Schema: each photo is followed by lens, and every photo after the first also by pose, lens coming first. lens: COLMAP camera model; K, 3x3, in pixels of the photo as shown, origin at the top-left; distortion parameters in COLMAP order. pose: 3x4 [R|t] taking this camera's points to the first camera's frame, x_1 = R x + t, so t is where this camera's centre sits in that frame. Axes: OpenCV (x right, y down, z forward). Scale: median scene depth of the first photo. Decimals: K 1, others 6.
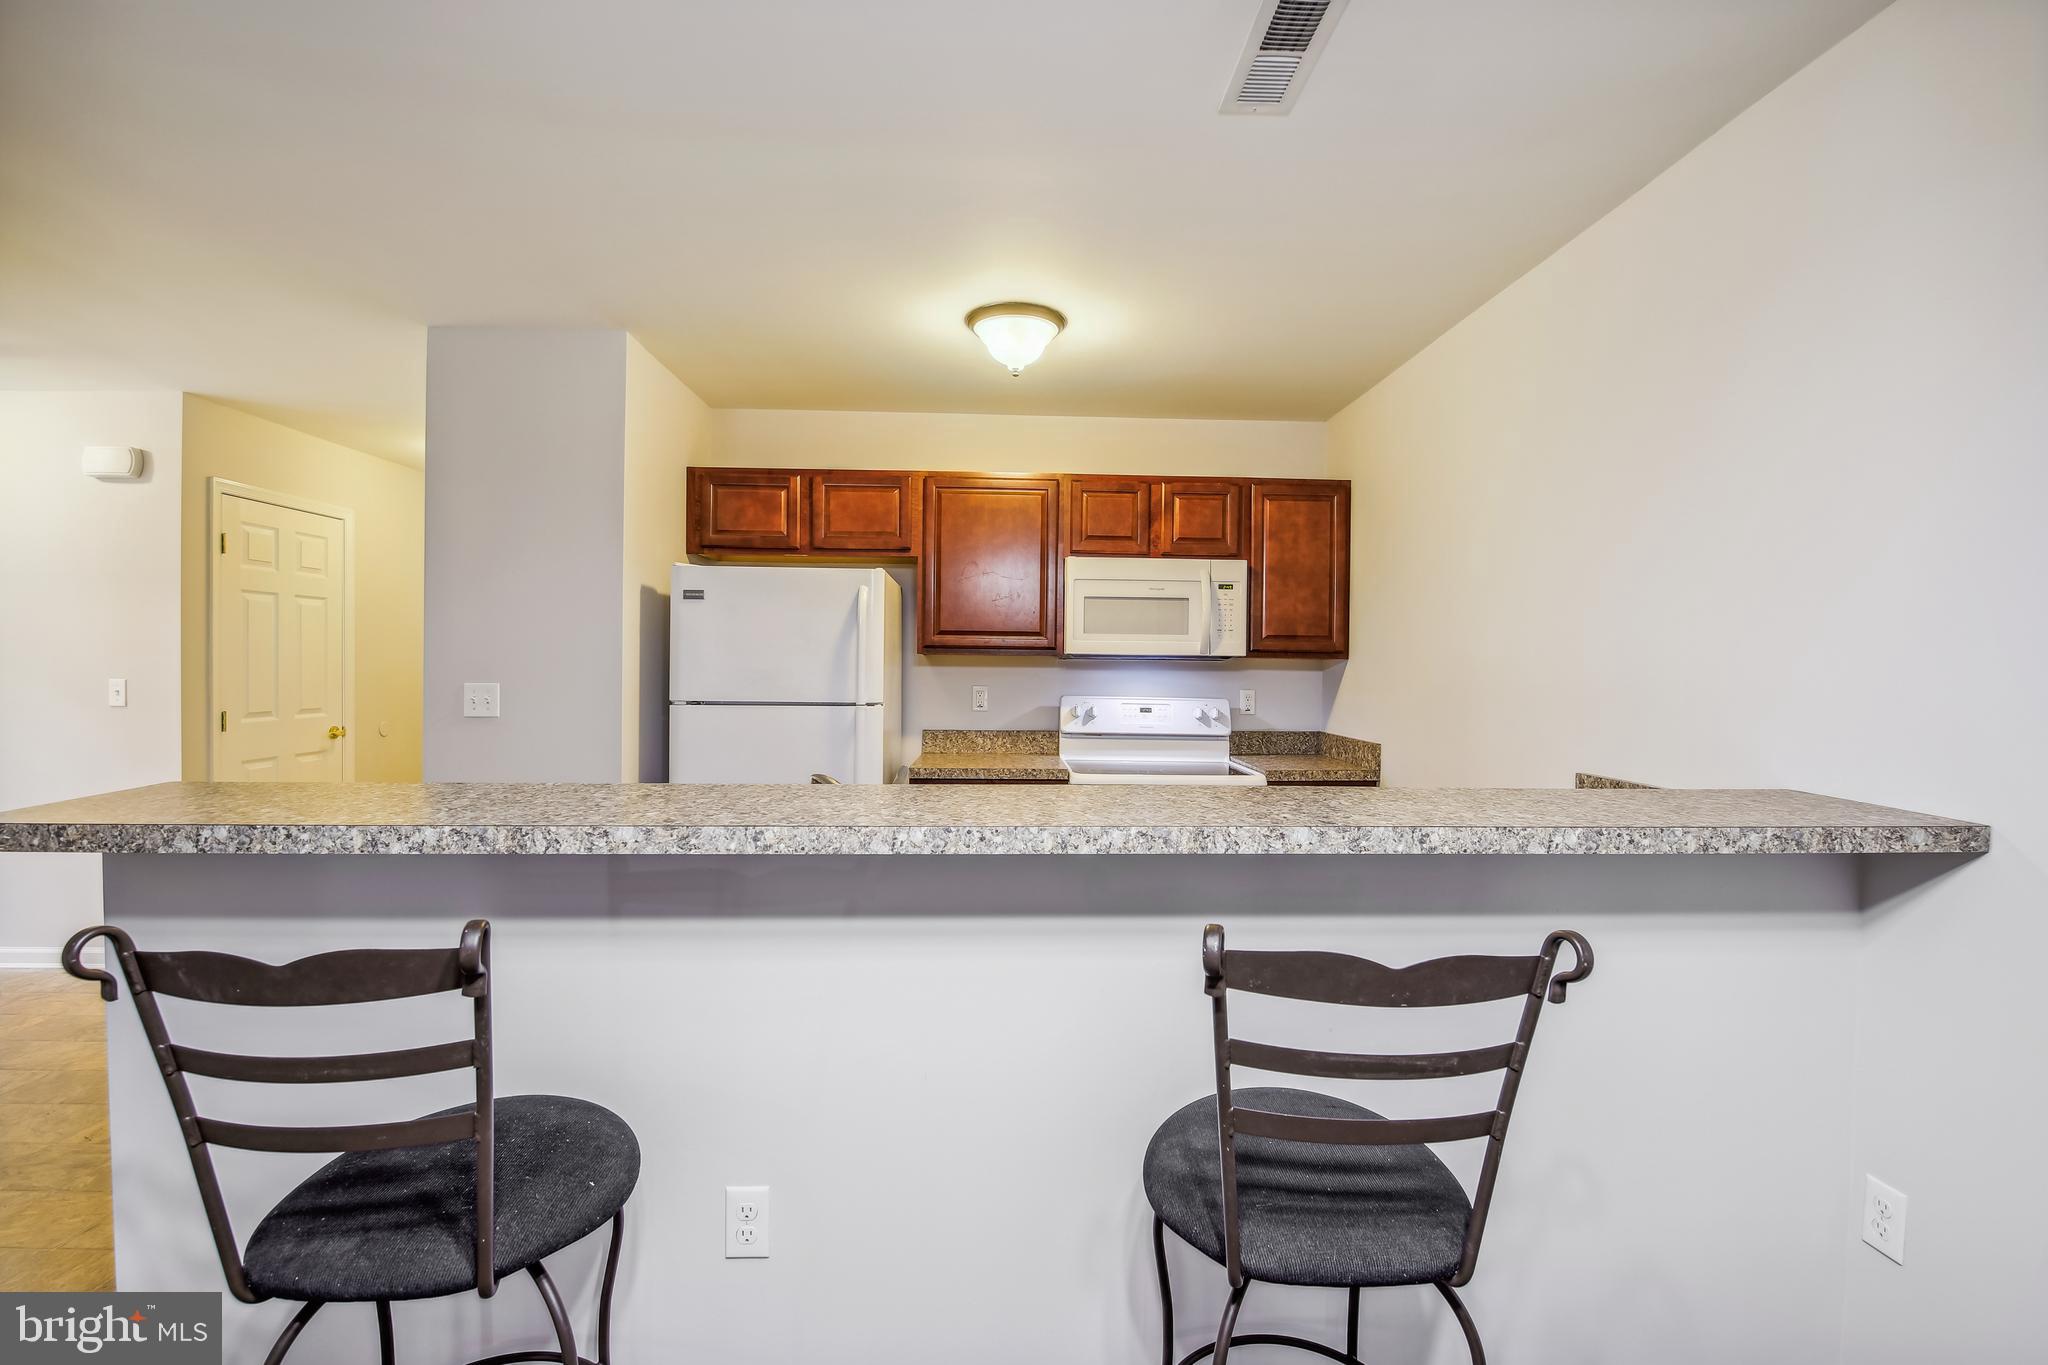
lens RADIAL K [[904.8, 0, 1031.6], [0, 904.8, 676.4], [0, 0, 1]] dist [0.004035, -0.004372]
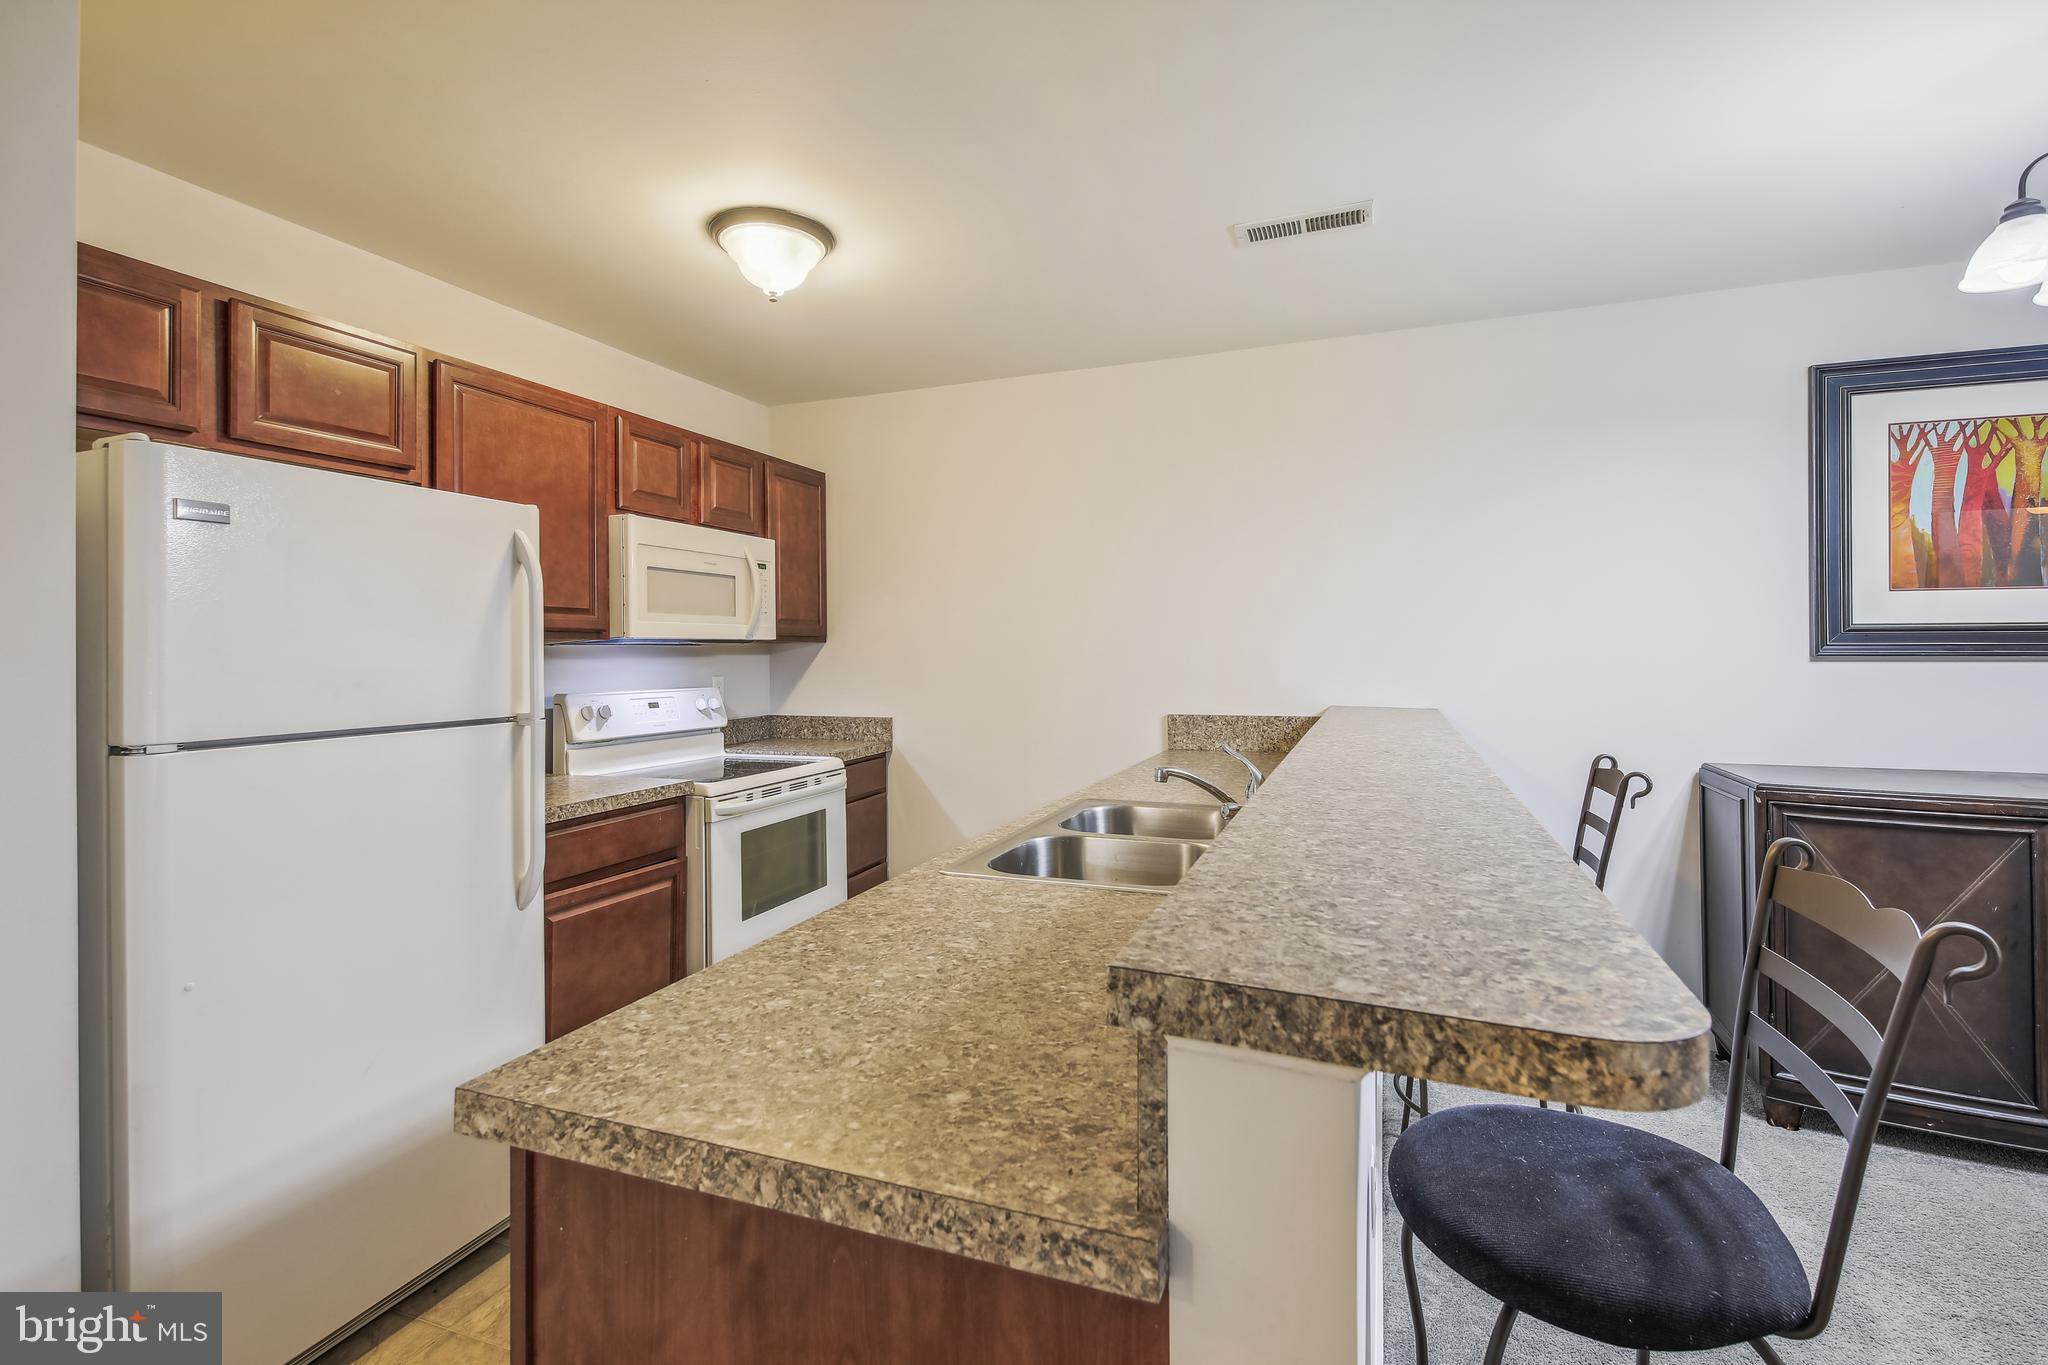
lens RADIAL K [[904.8, 0, 1046.0], [0, 904.8, 642.8], [0, 0, 1]] dist [0.004035, -0.004372]
pose [[0.376110, -0.006980, 0.926549, -0.542772], [0.026047, 0.999656, -0.003042, -0.008744], [-0.926209, 0.025278, 0.376163, 0.367353]]
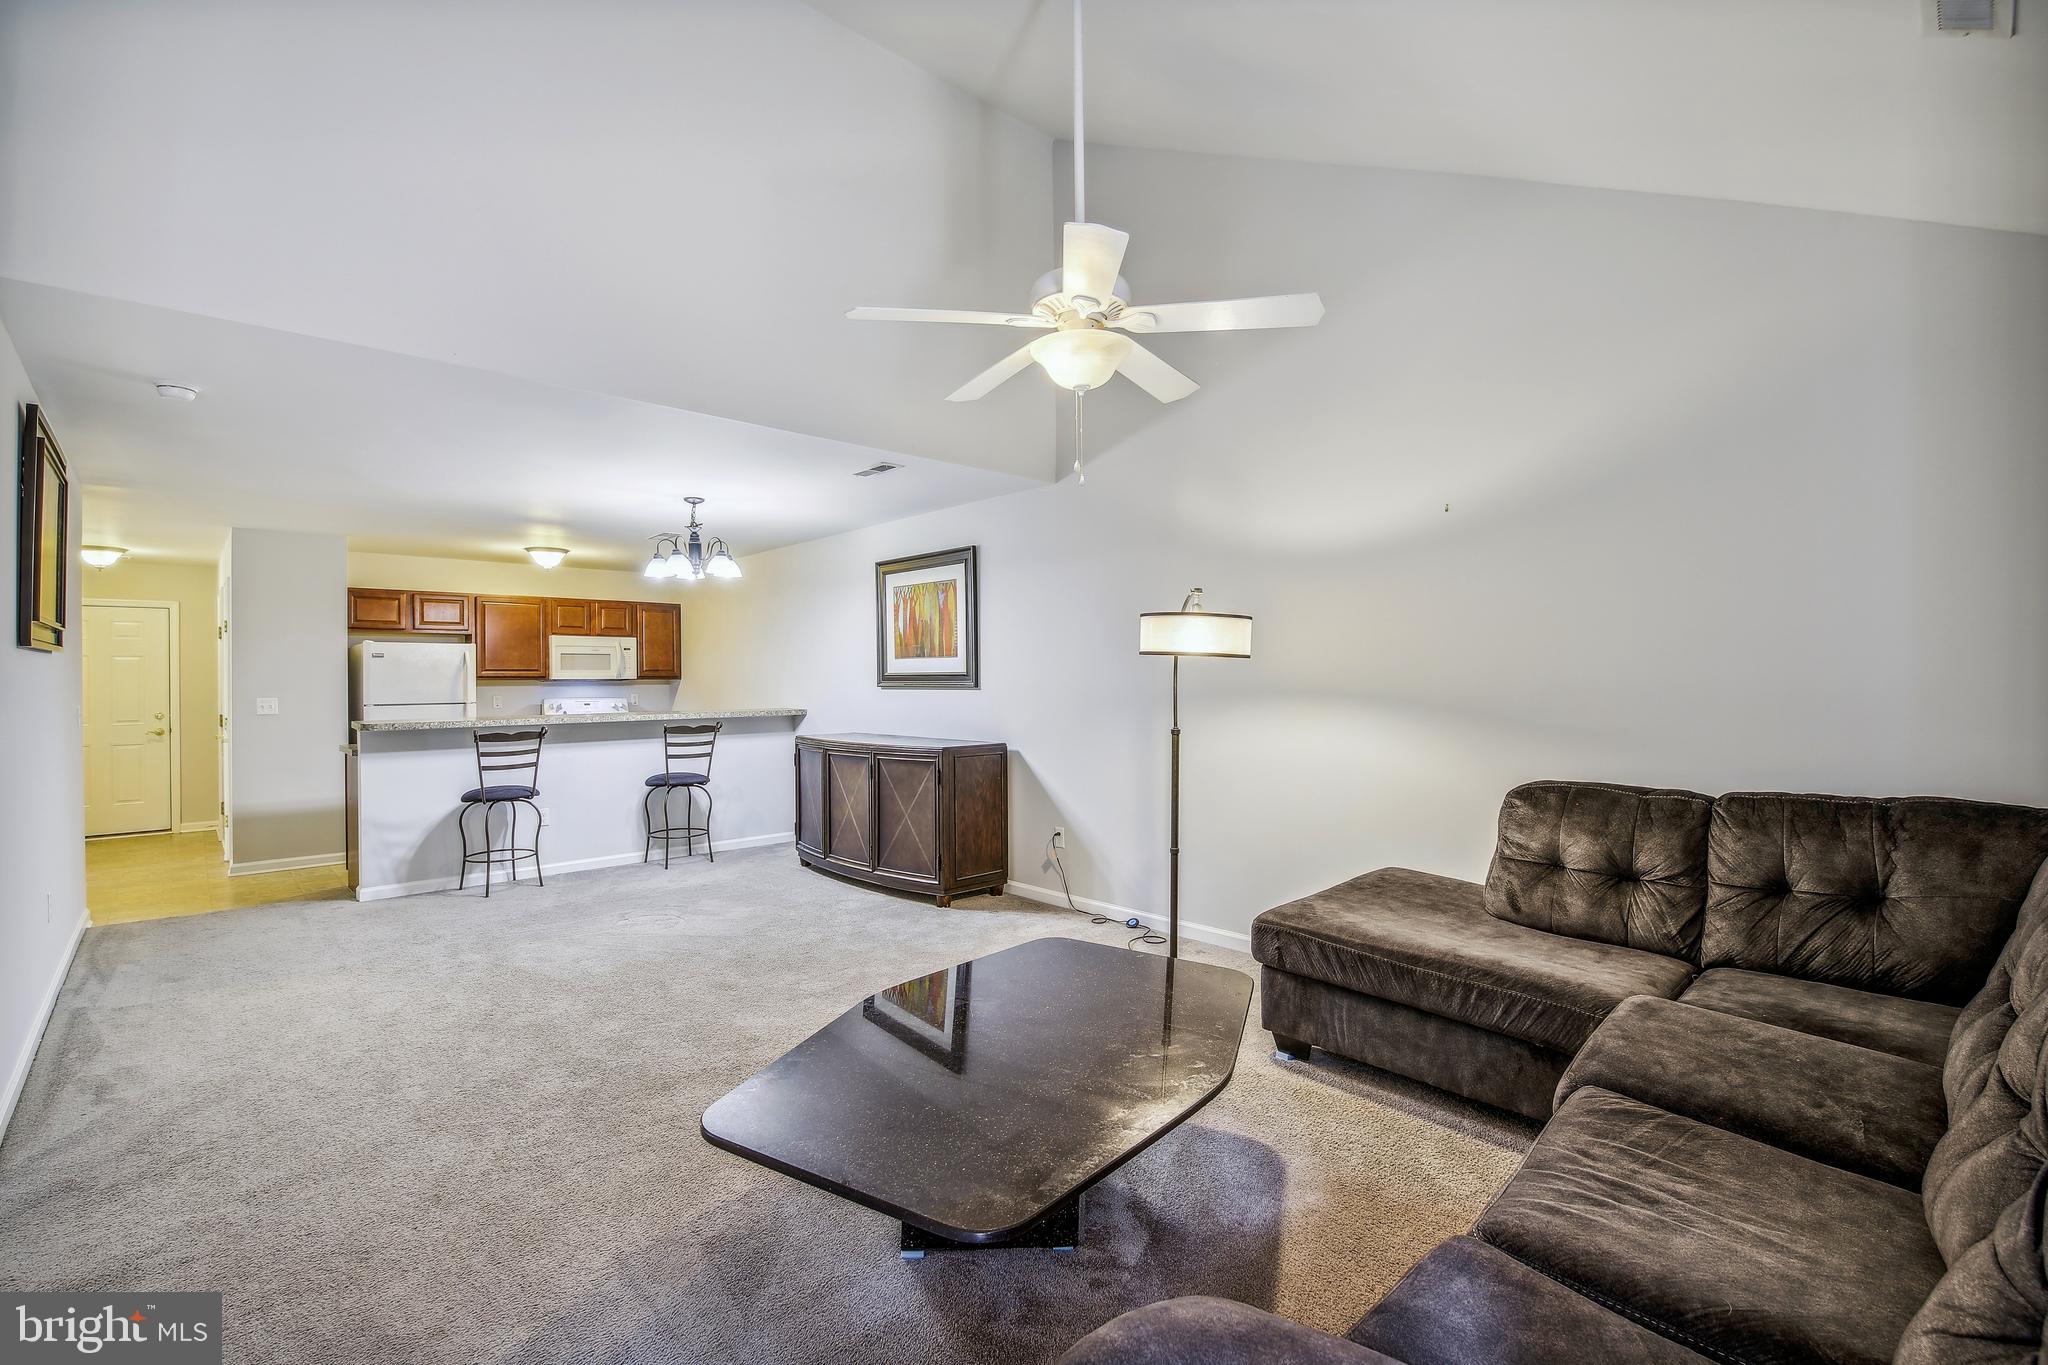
lens RADIAL K [[904.8, 0, 1039.1], [0, 904.8, 697.5], [0, 0, 1]] dist [0.004035, -0.004372]
pose [[0.751813, -0.031500, 0.658624, -0.527180], [0.026922, 0.999492, 0.017071, 0.014728], [-0.658827, 0.004897, 0.752279, -1.455798]]
